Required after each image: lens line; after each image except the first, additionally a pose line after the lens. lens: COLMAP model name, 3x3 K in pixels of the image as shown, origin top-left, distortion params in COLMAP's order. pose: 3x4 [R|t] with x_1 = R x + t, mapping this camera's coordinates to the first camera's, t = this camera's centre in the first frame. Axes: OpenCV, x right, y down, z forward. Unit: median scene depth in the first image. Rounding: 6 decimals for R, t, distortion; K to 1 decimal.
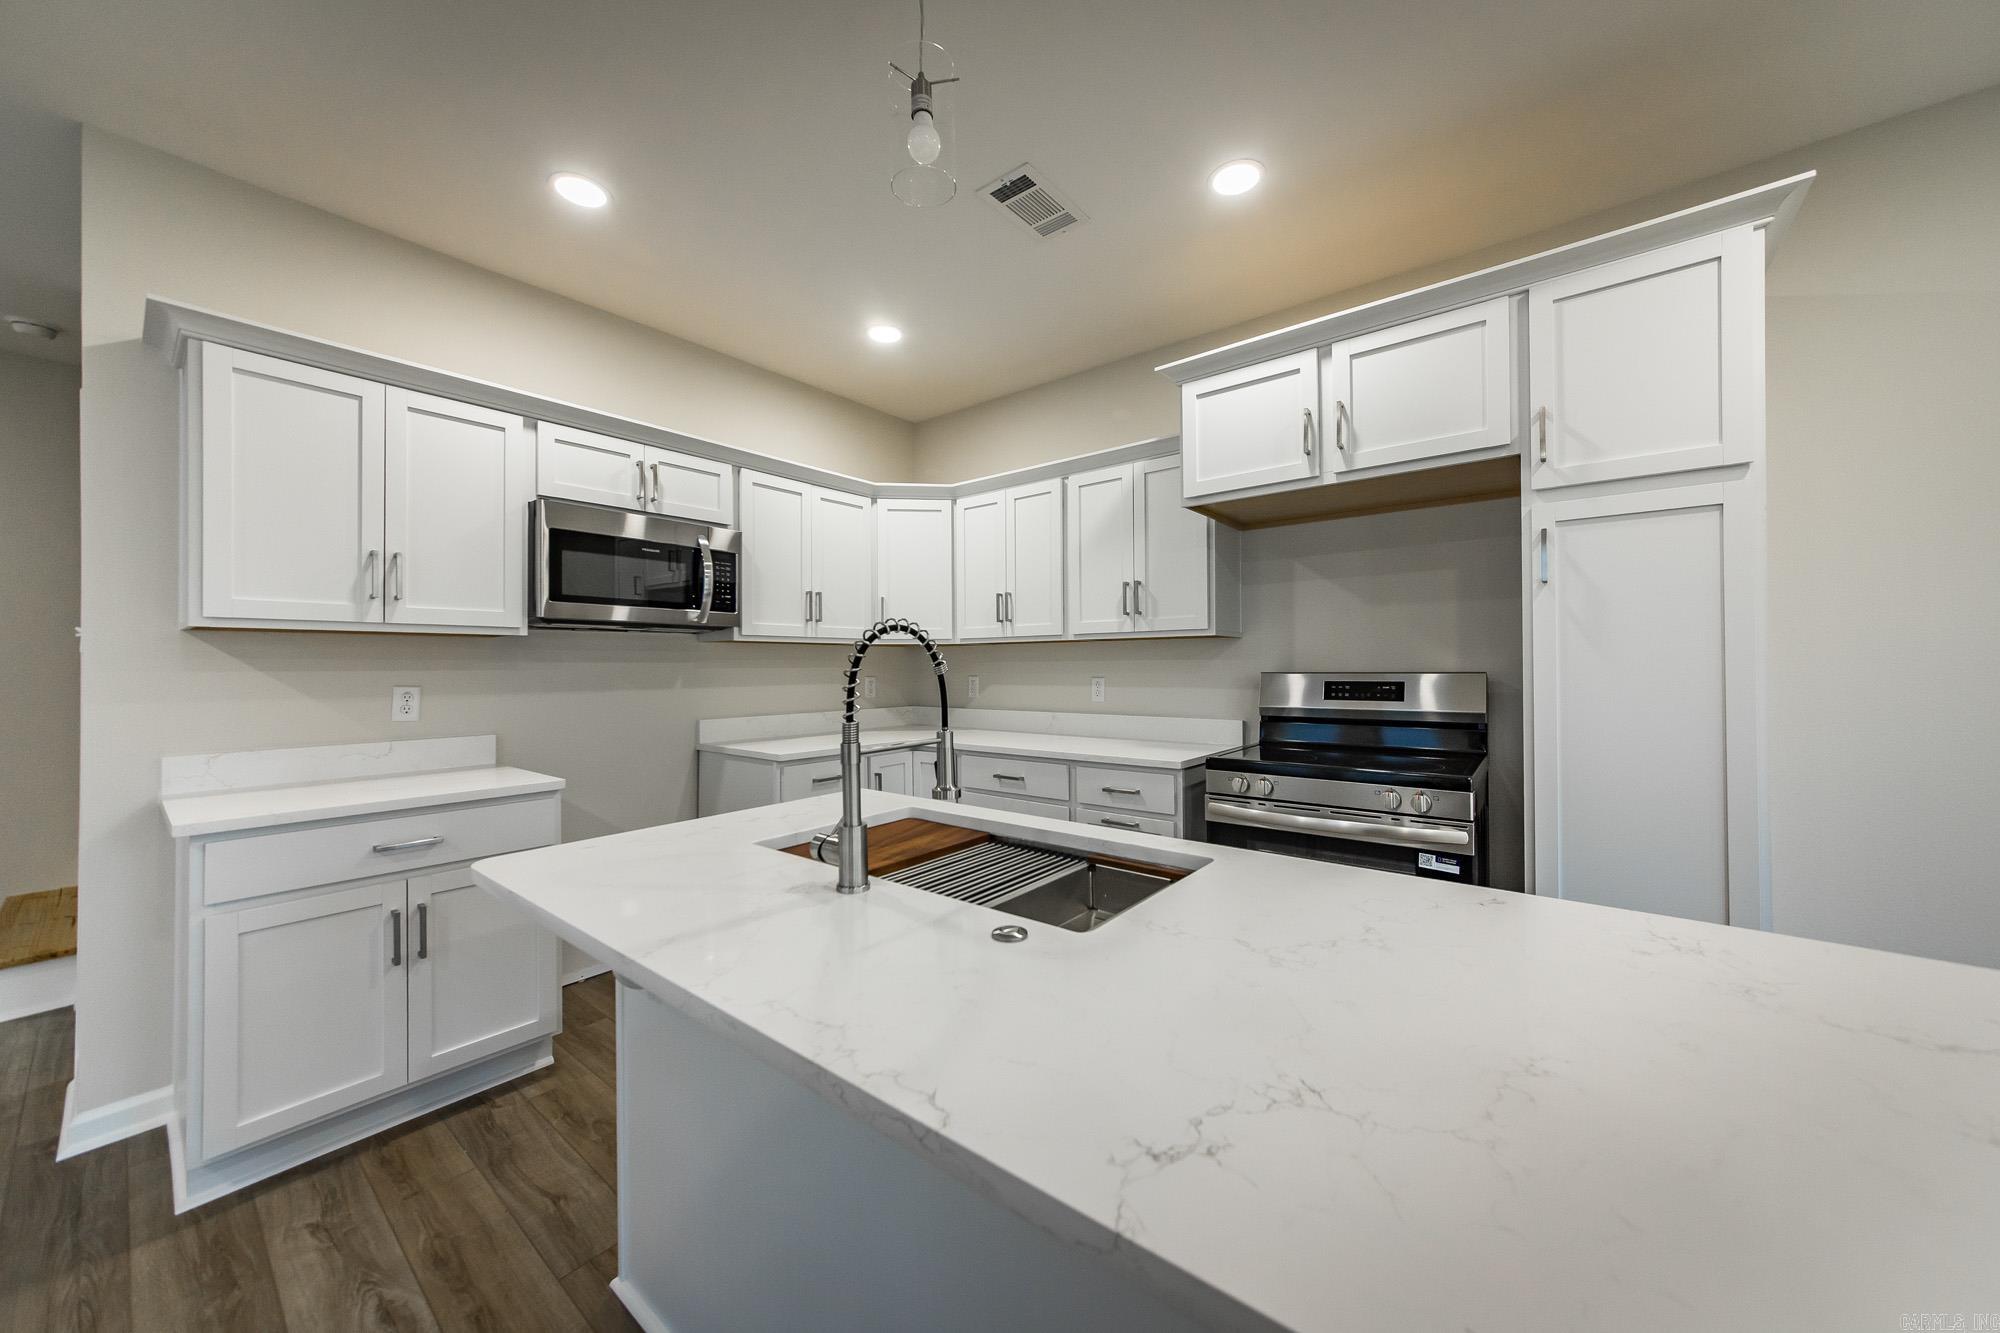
lens RADIAL K [[721.6, 0, 1008.0], [0, 721.6, 659.3], [0, 0, 1]] dist [-0.002271, 0.000838]
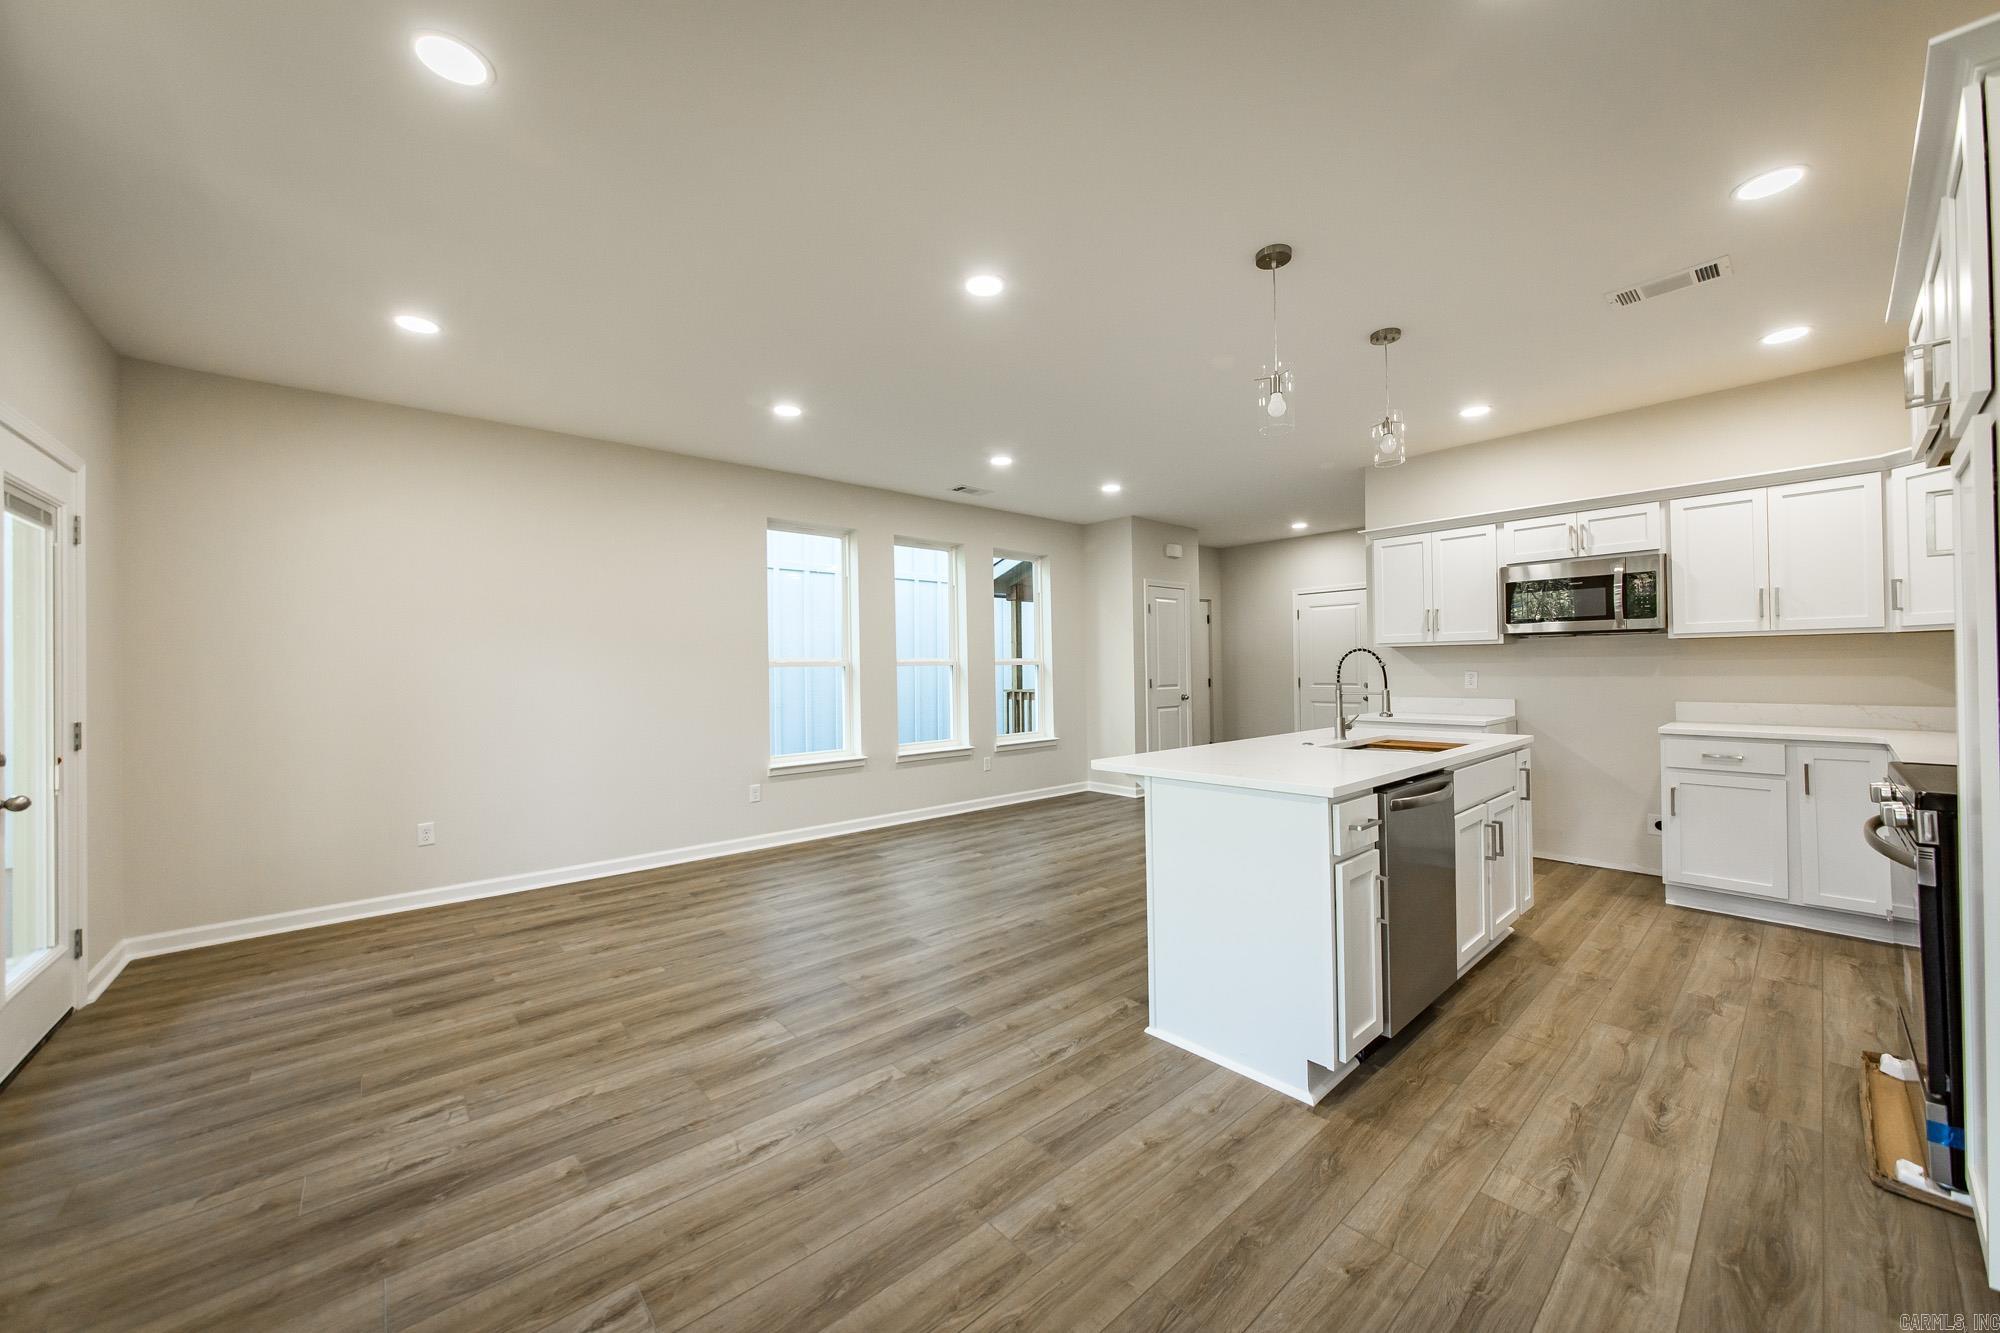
lens RADIAL K [[721.6, 0, 998.1], [0, 721.6, 650.3], [0, 0, 1]] dist [-0.002271, 0.000838]
pose [[-0.181395, -0.015694, -0.983285, 1.226152], [0.022493, 0.999545, -0.020103, -0.007106], [0.983153, -0.025764, -0.180960, 0.075891]]
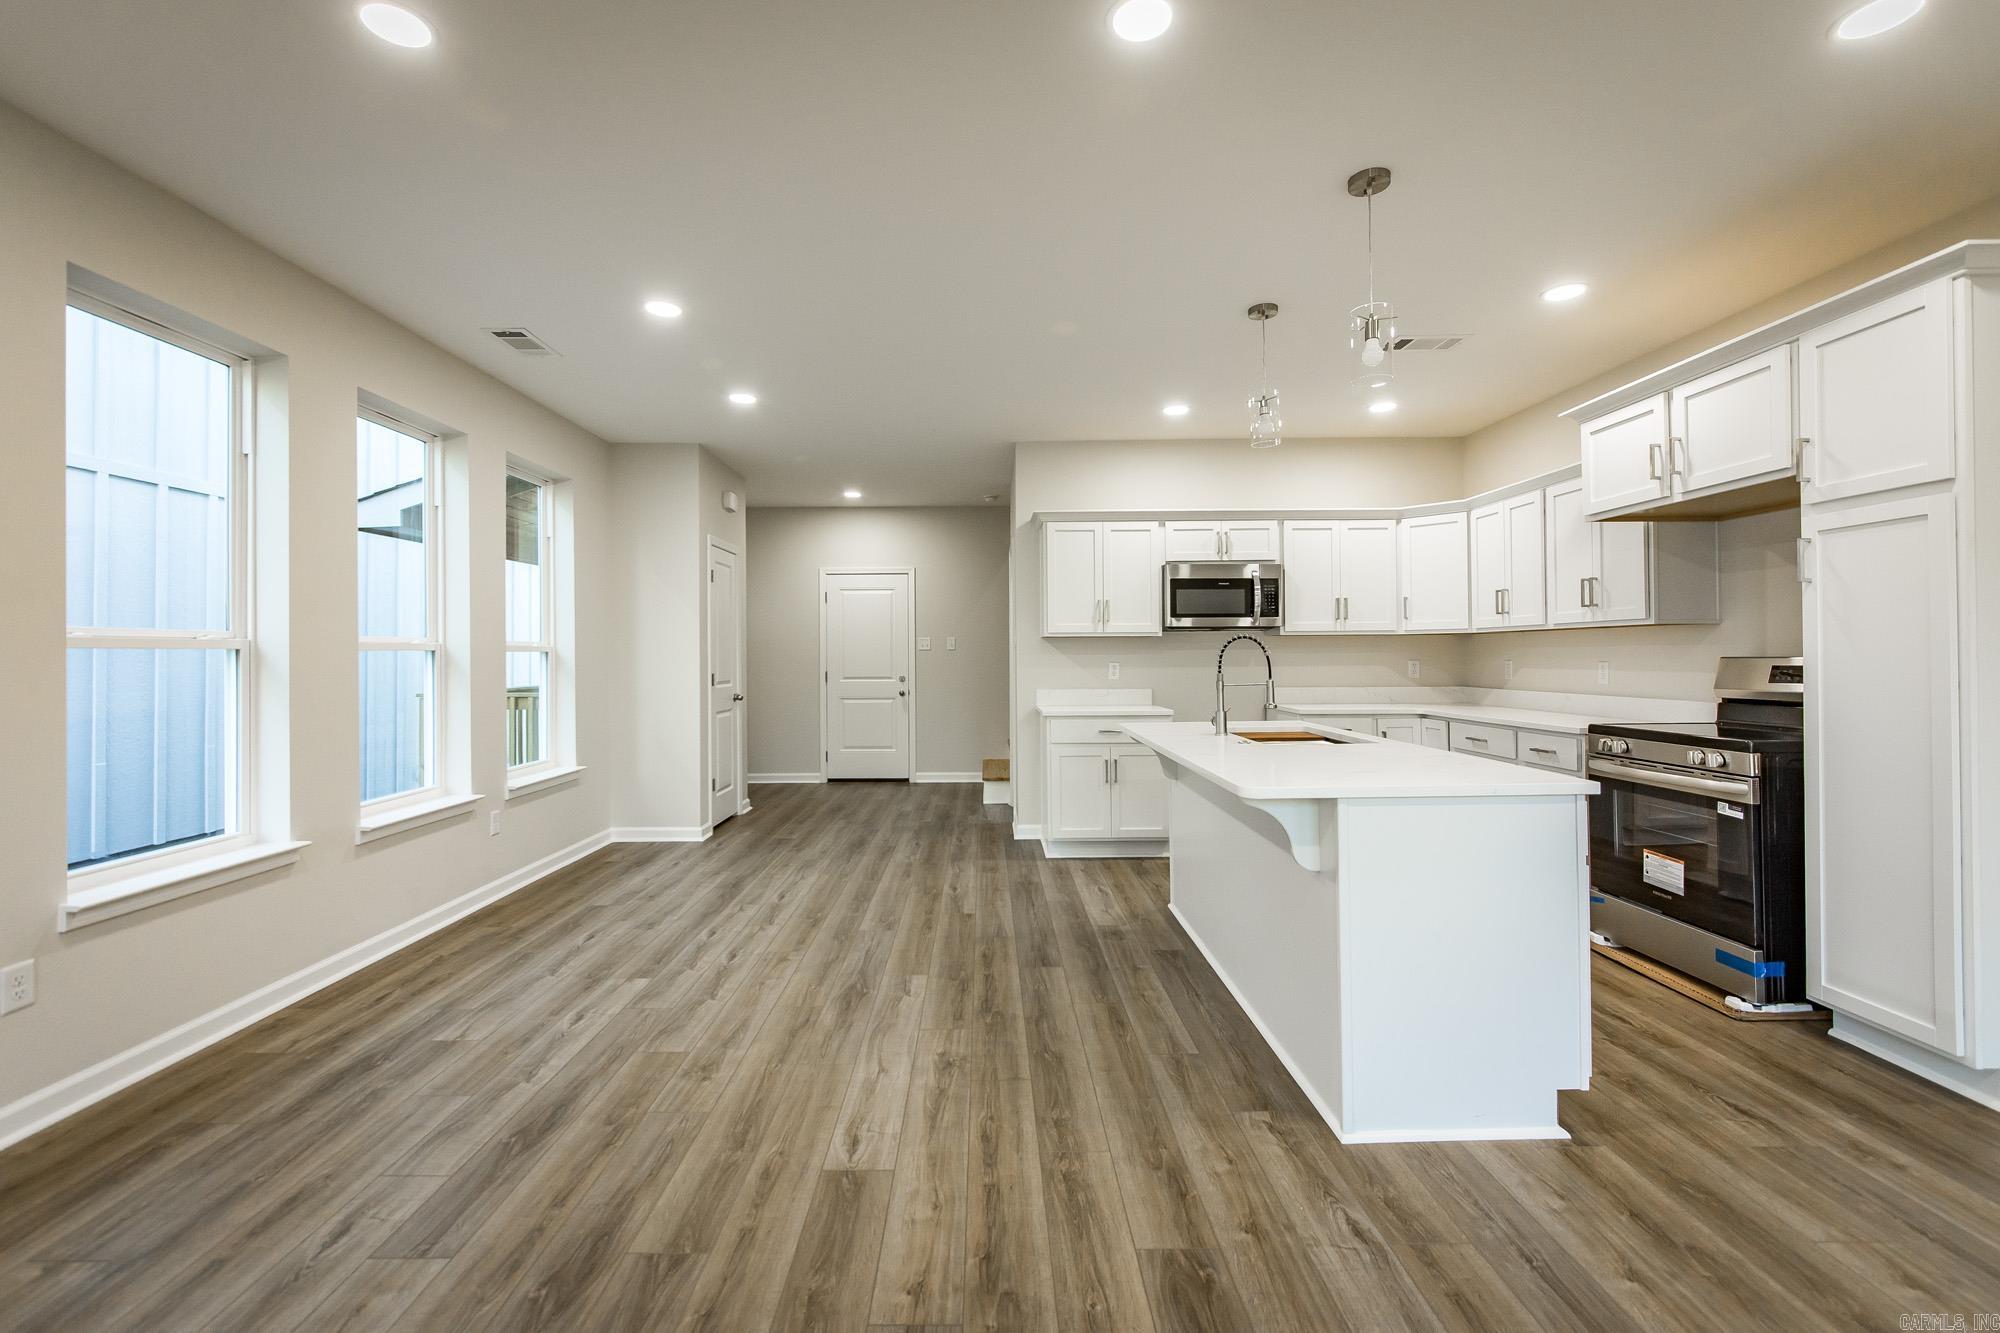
lens RADIAL K [[837.5, 0, 975.7], [0, 837.5, 632.3], [0, 0, 1]] dist [-0.002633, -0.000004]
pose [[0.618577, -0.019251, -0.785488, 0.695030], [0.009464, 0.999810, -0.017051, -0.008236], [0.785667, 0.003114, 0.618641, -0.683920]]
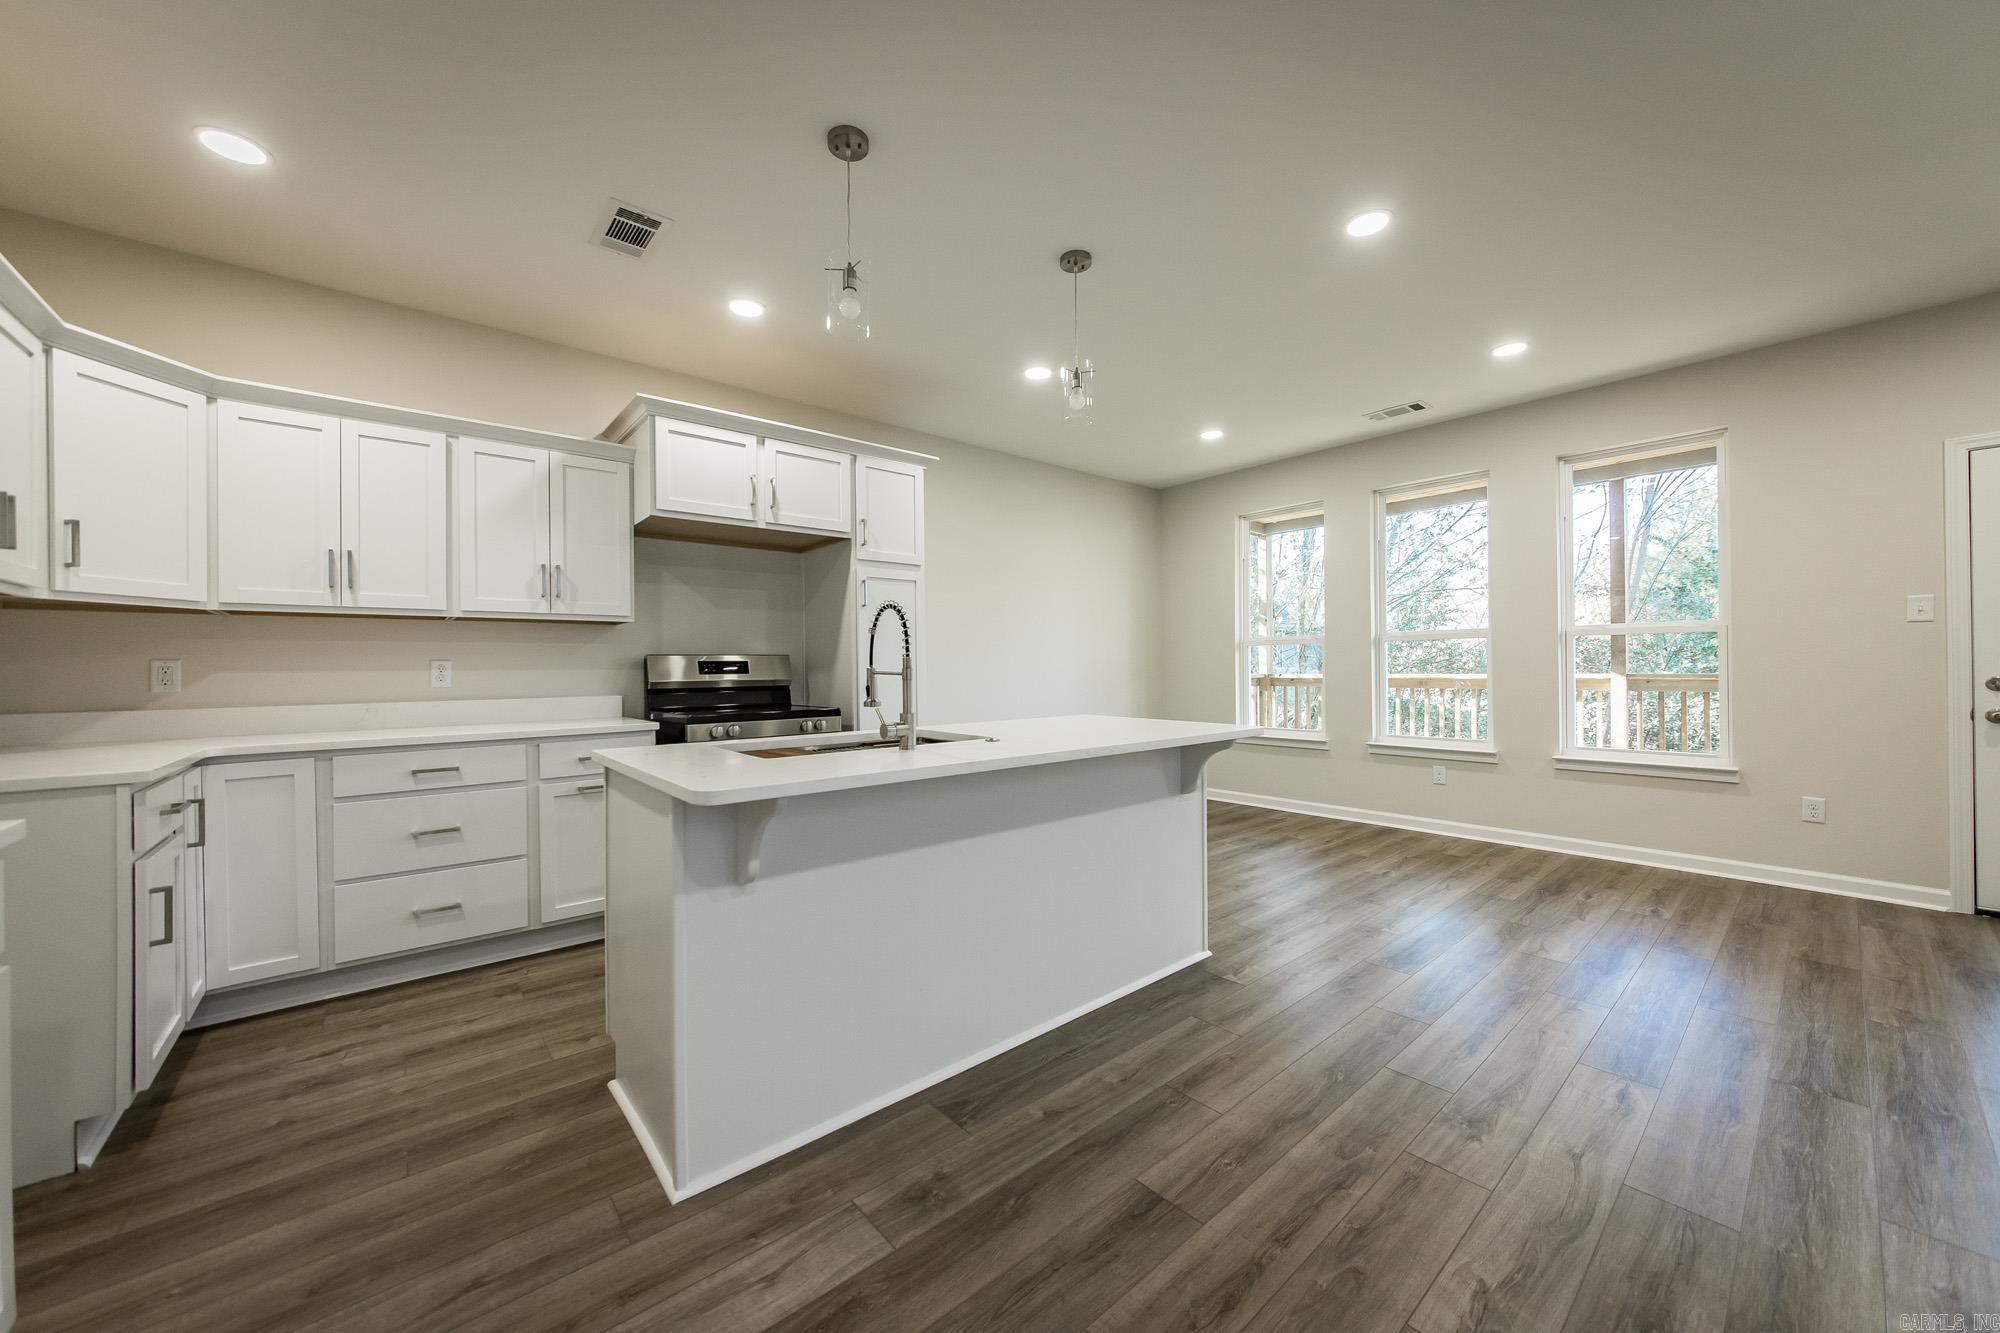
lens RADIAL K [[721.6, 0, 1009.5], [0, 721.6, 664.1], [0, 0, 1]] dist [-0.002271, 0.000838]
pose [[0.178868, 0.010457, 0.983817, -0.814297], [0.000803, 0.999942, -0.010775, 0.052062], [-0.983873, 0.002718, 0.178849, 0.181377]]
